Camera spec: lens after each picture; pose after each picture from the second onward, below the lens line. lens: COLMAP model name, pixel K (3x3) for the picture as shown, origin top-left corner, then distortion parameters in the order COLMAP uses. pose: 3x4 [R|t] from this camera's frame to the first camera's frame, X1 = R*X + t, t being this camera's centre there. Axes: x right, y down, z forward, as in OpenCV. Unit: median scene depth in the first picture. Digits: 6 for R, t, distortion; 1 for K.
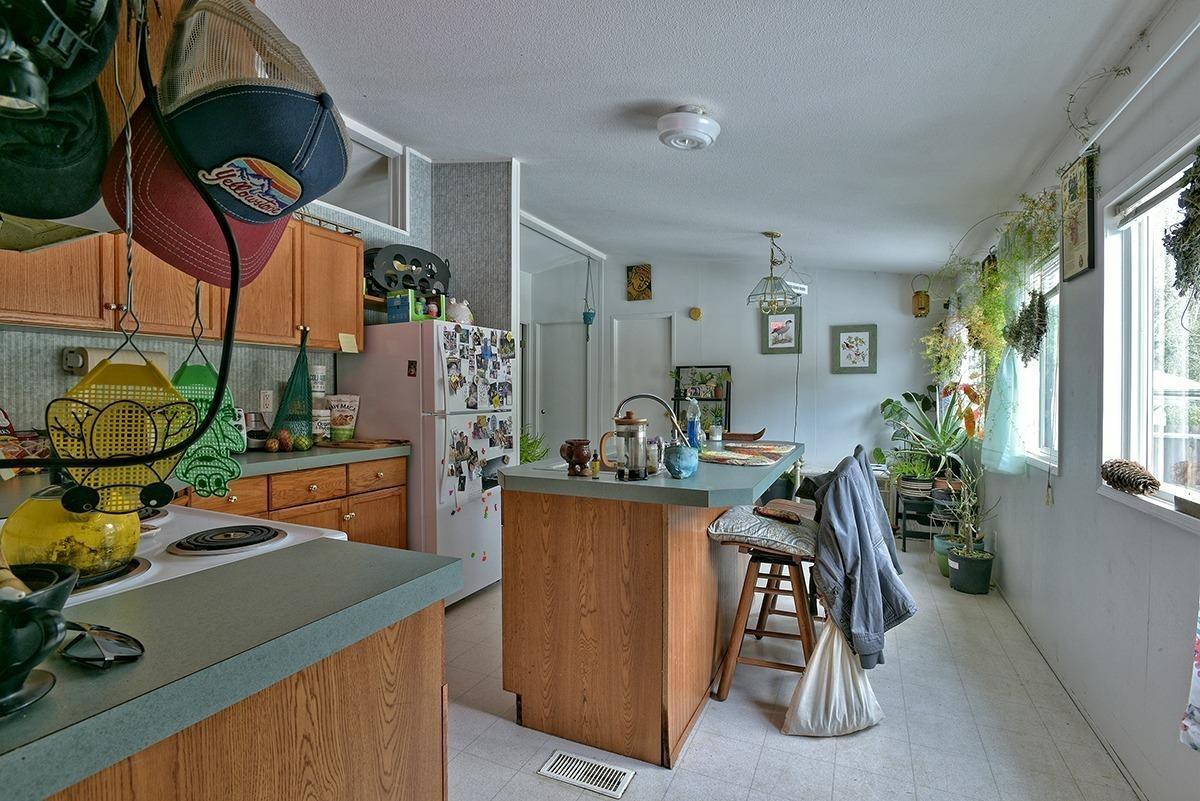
lens RADIAL K [[573.6, 0, 594.3], [0, 573.6, 405.2], [0, 0, 1]] dist [-0.000583, -0.000535]
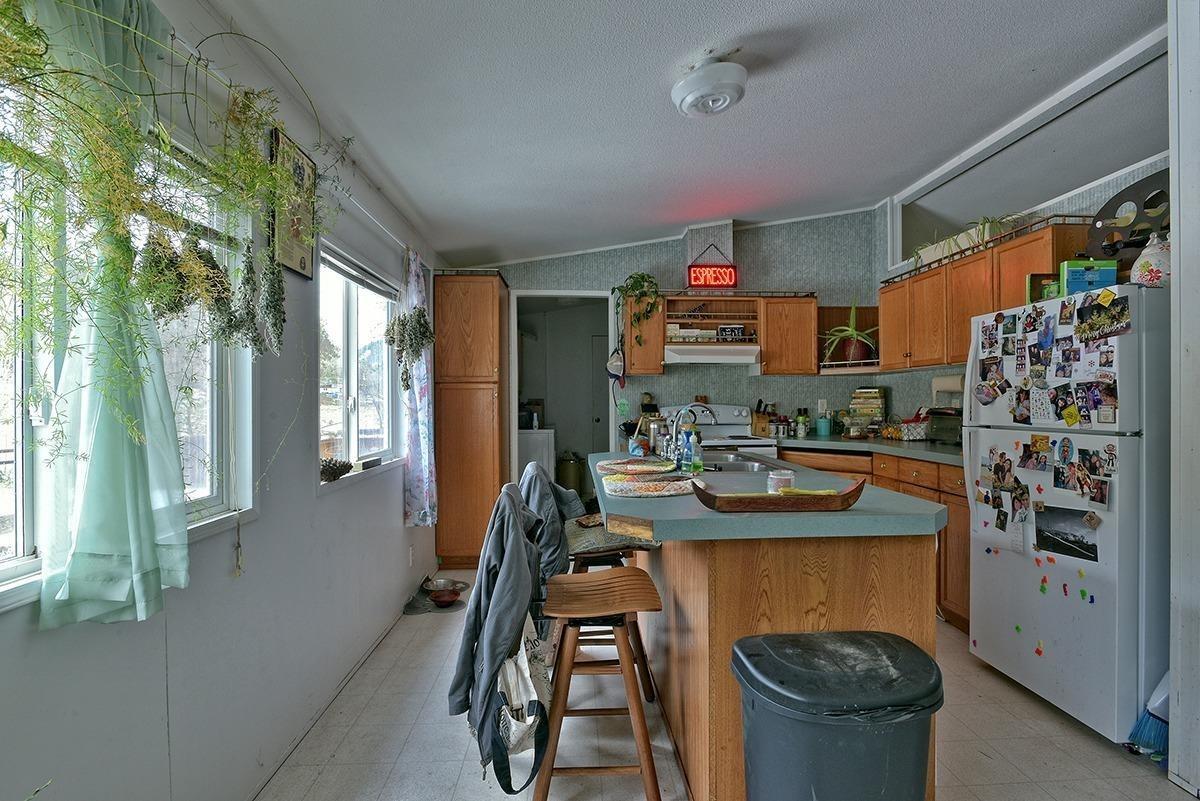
lens RADIAL K [[573.6, 0, 600.1], [0, 573.6, 400.0], [0, 0, 1]] dist [-0.000583, -0.000535]
pose [[-0.884688, 0.000844, -0.466183, 0.565752], [-0.006443, 0.999881, 0.014037, -0.028981], [0.466139, 0.015422, -0.884577, 1.351943]]
